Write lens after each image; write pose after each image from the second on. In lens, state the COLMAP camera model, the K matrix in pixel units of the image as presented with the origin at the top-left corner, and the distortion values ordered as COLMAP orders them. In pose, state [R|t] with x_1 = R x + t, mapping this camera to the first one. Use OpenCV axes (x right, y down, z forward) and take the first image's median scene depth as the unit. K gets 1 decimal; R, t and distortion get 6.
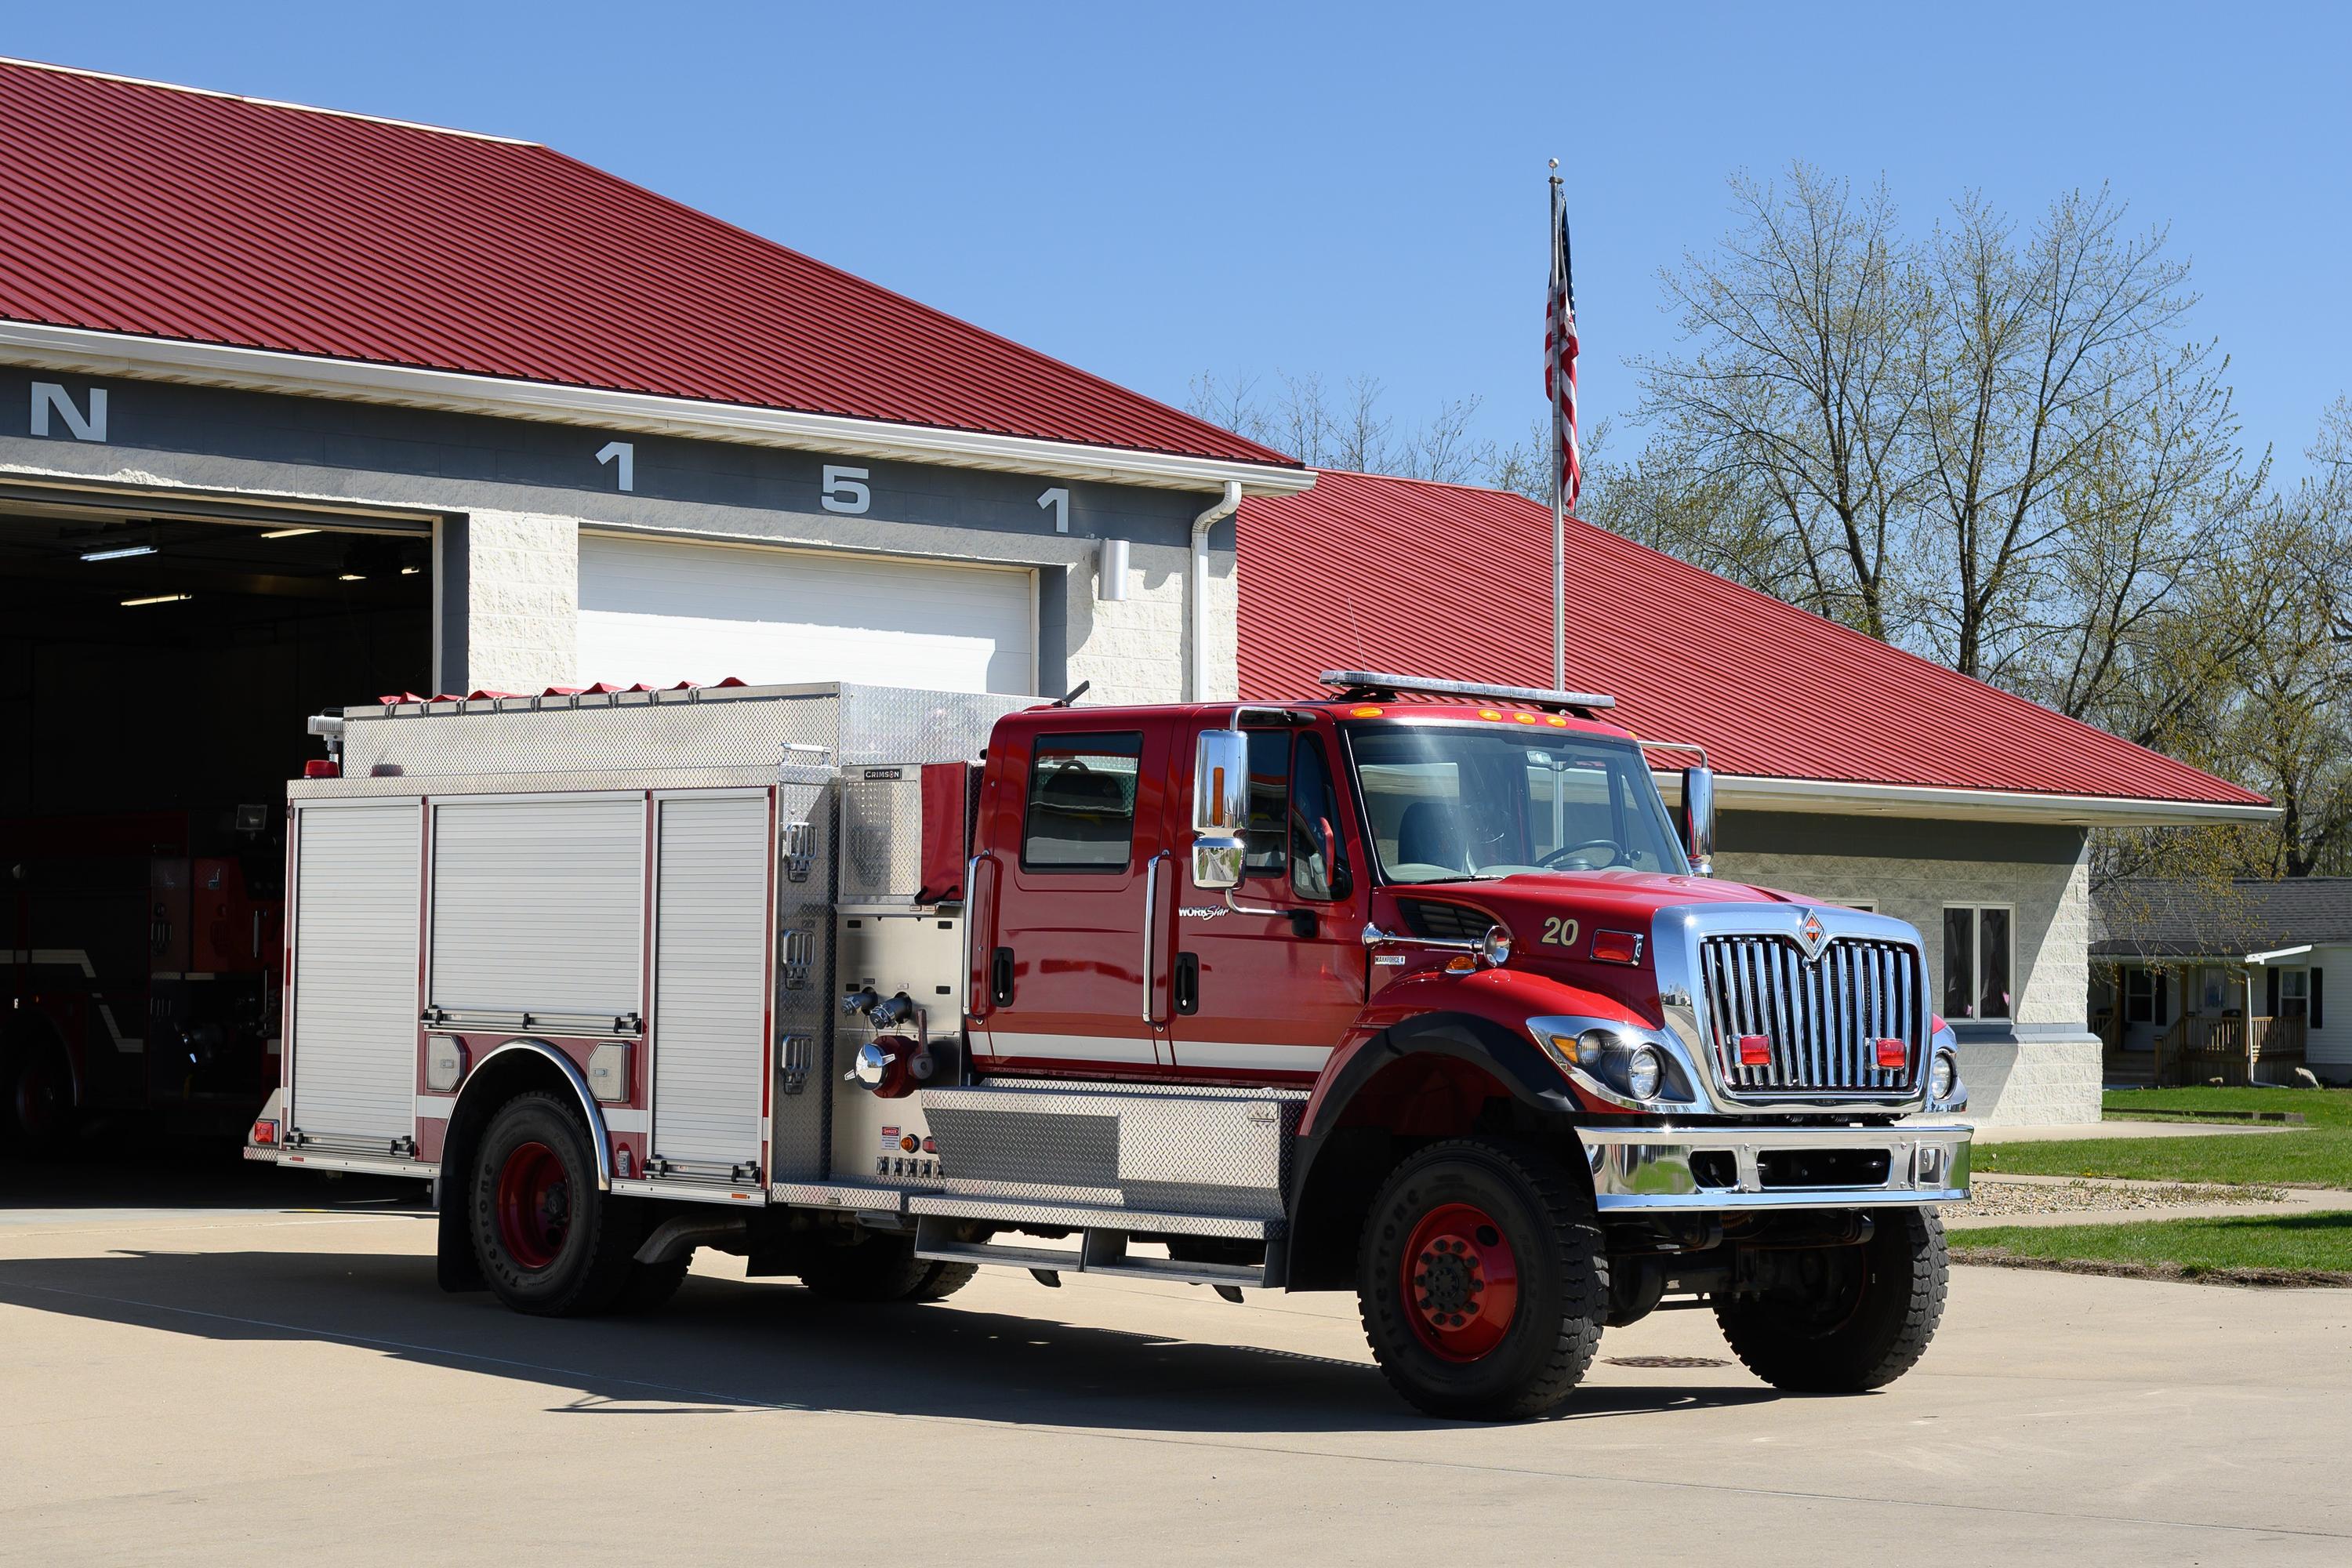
lens RADIAL K [[4315.8, 0, 1234.7], [0, 4315.8, 936.4], [0, 0, 1]] dist [0.009336, -0.145482]
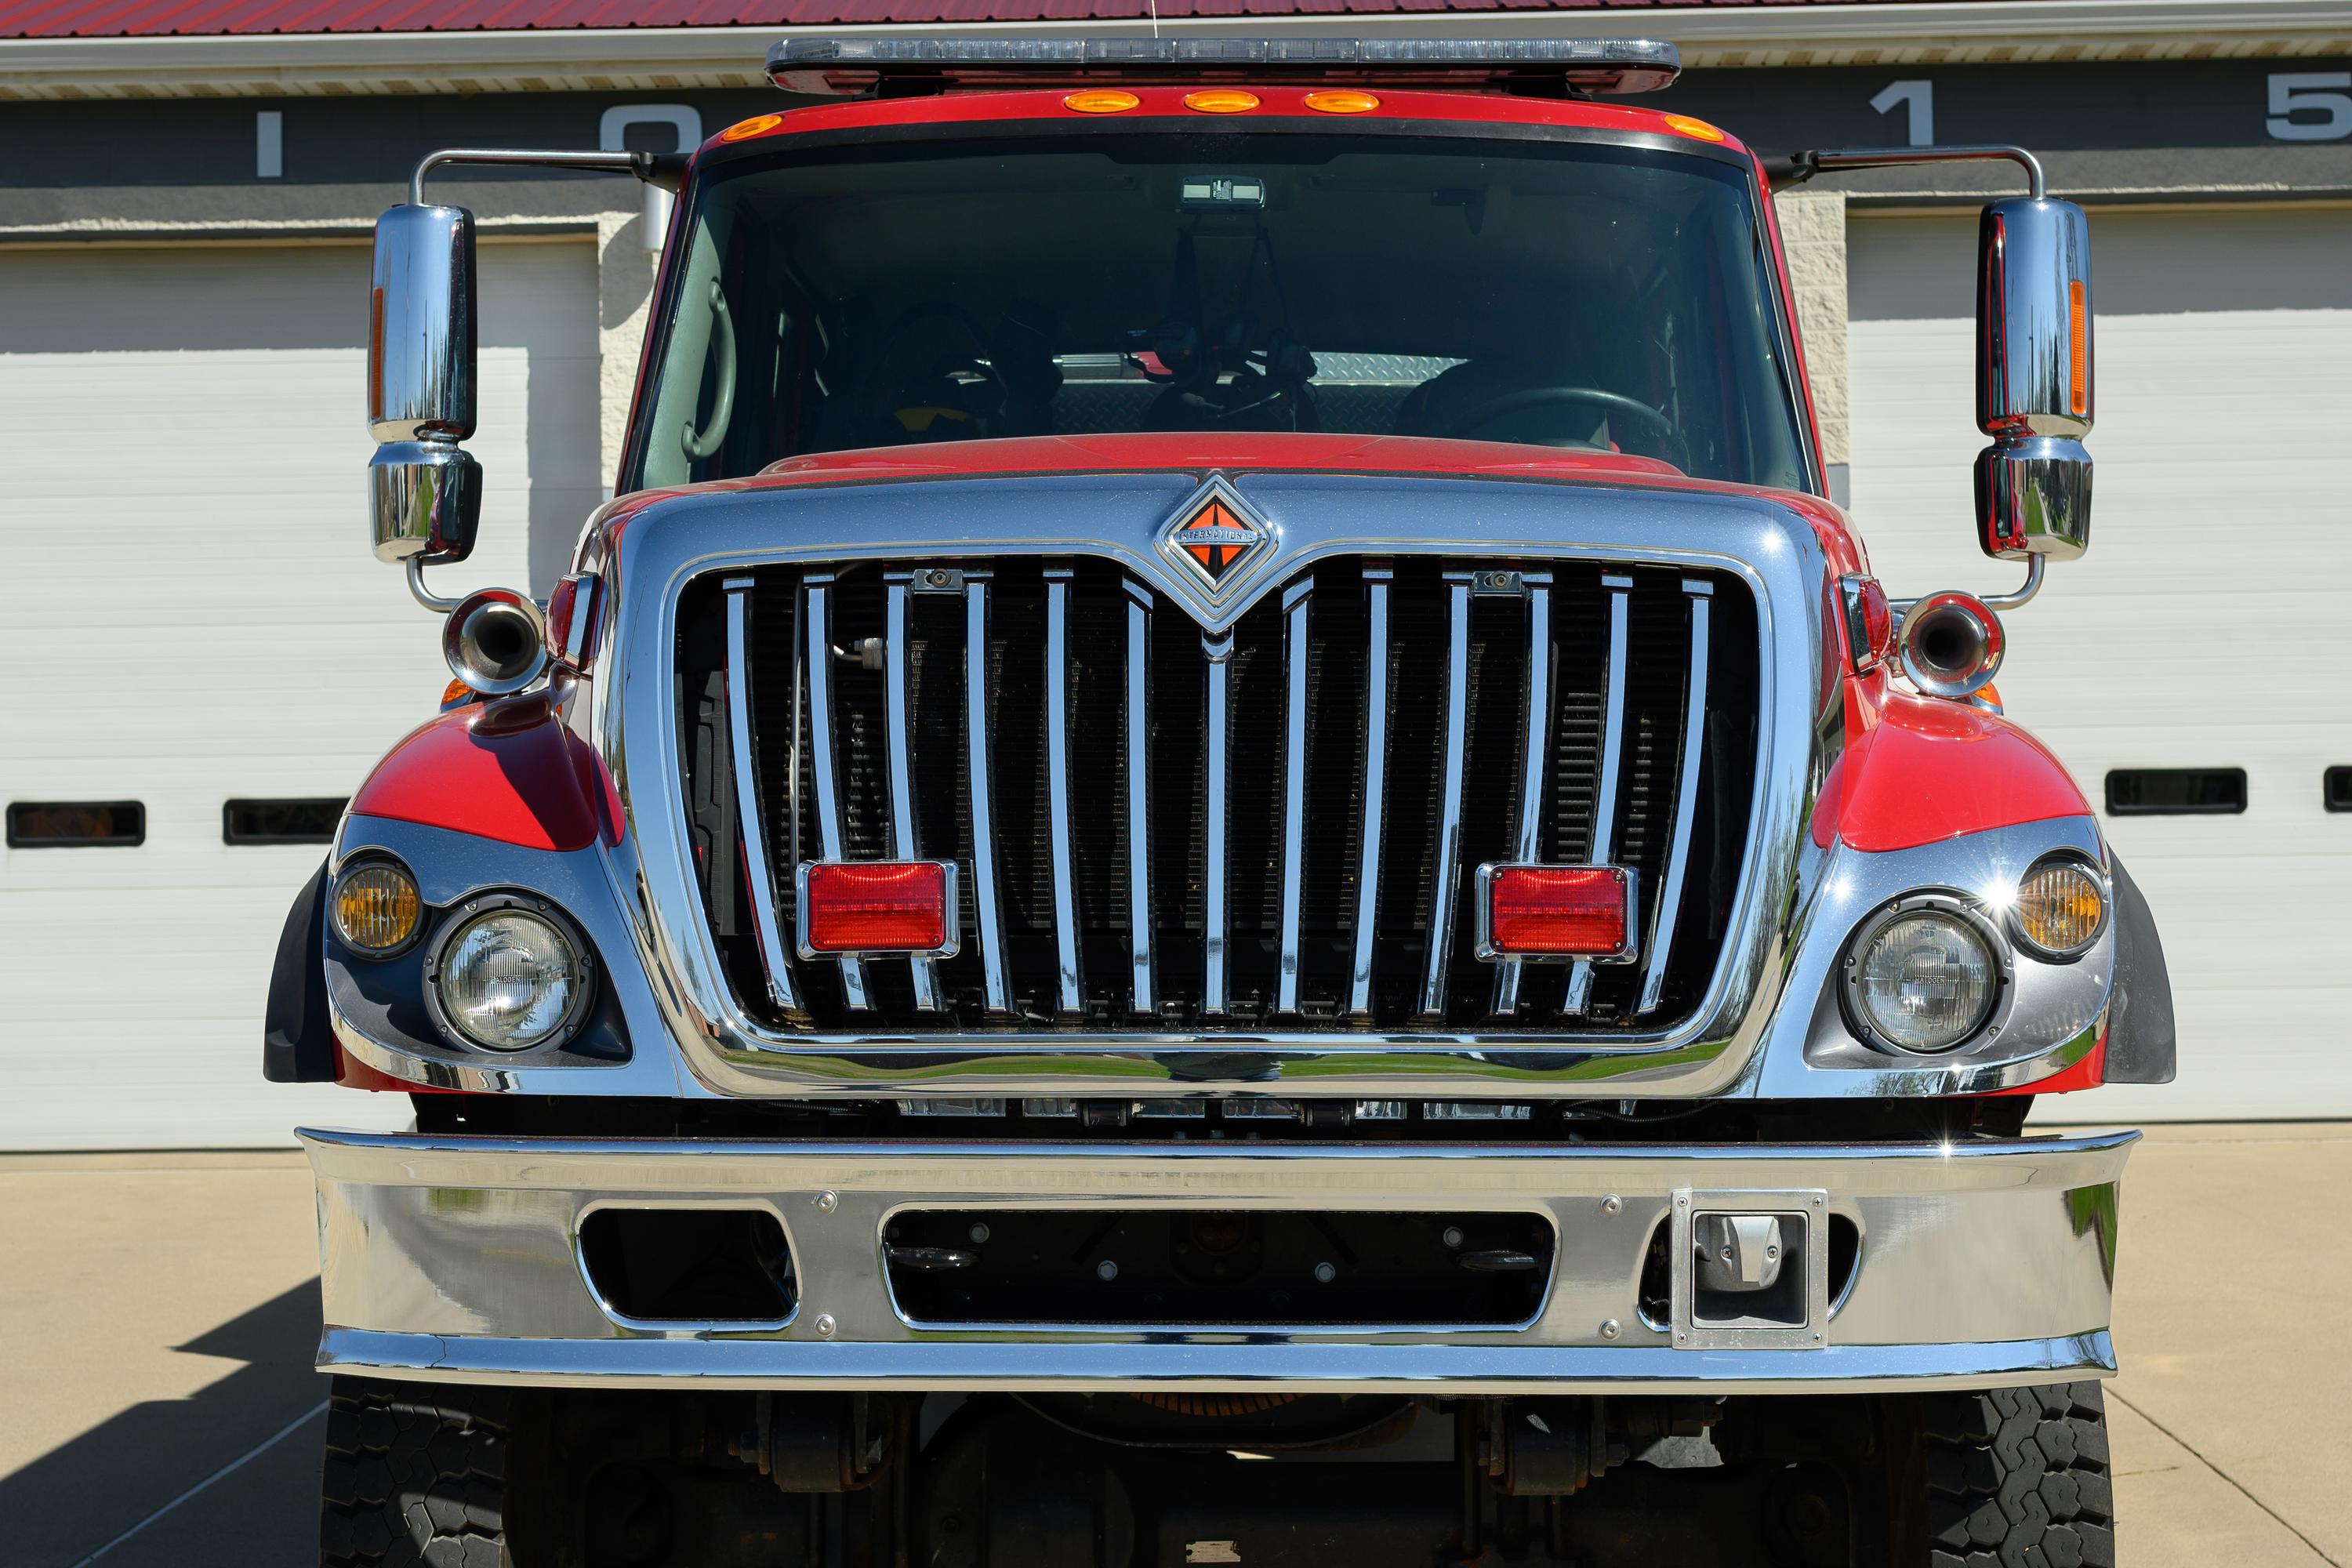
lens RADIAL K [[3612.2, 0, 1221.2], [0, 3612.2, 823.6], [0, 0, 1]] dist [0.004407, -0.006054]
pose [[0.713438, -0.026138, -0.700231, 0.271451], [0.025217, 0.999614, -0.011621, 0.019621], [0.700265, -0.009367, 0.713822, 0.671963]]
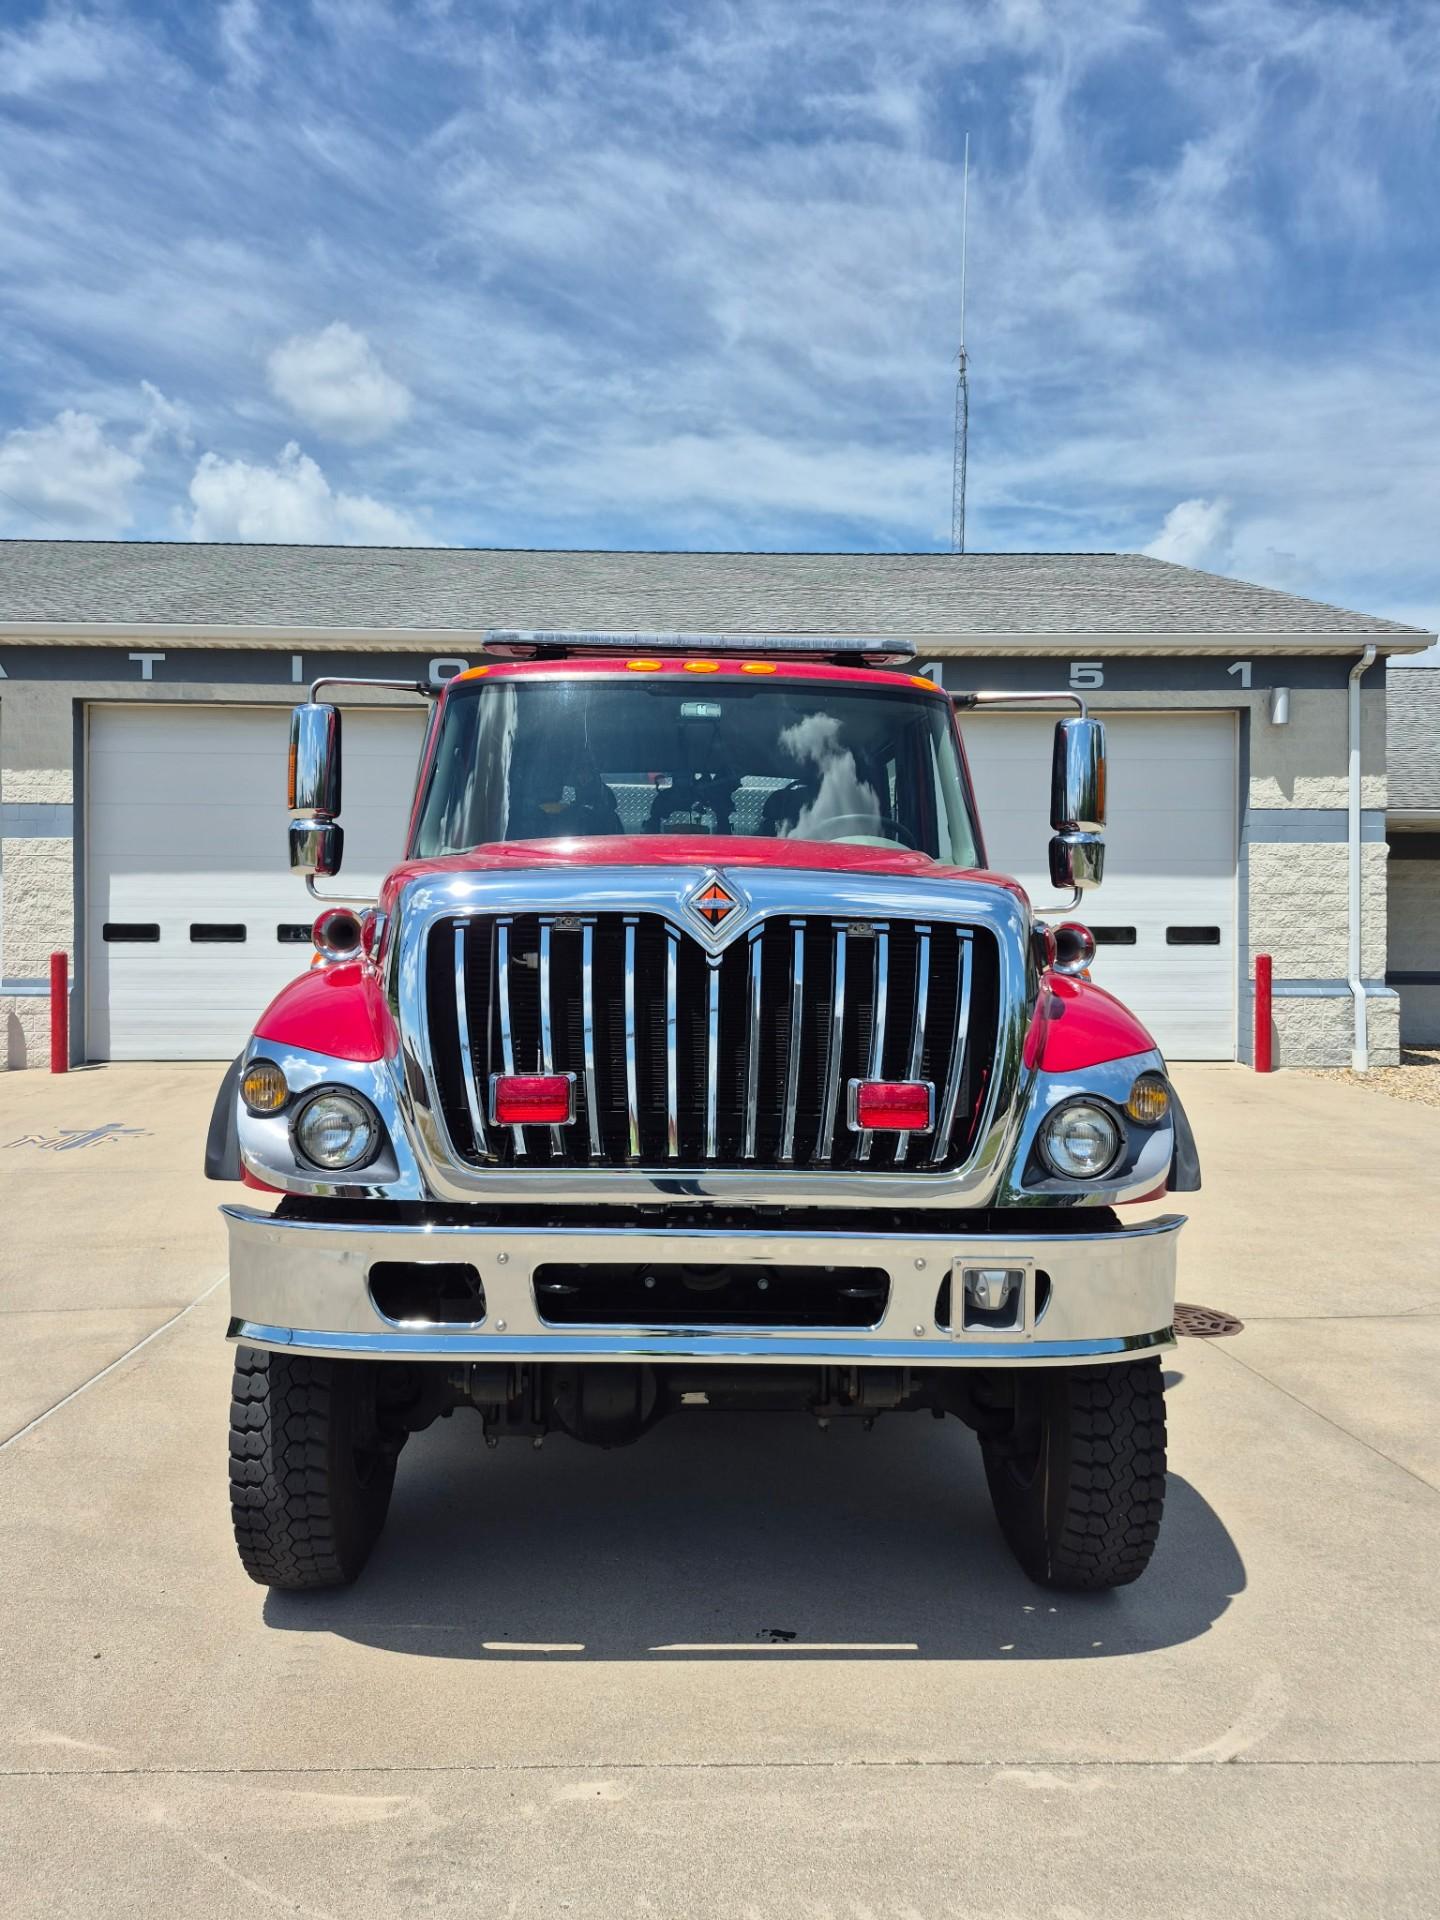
lens RADIAL K [[1304.6, 0, 710.6], [0, 1304.6, 925.1], [0, 0, 1]] dist [0.068184, -0.070534]
pose [[0.736959, -0.012862, -0.675815, 0.217434], [0.009933, 0.999917, -0.008198, 0.002656], [0.675865, -0.000672, 0.737025, 0.718941]]
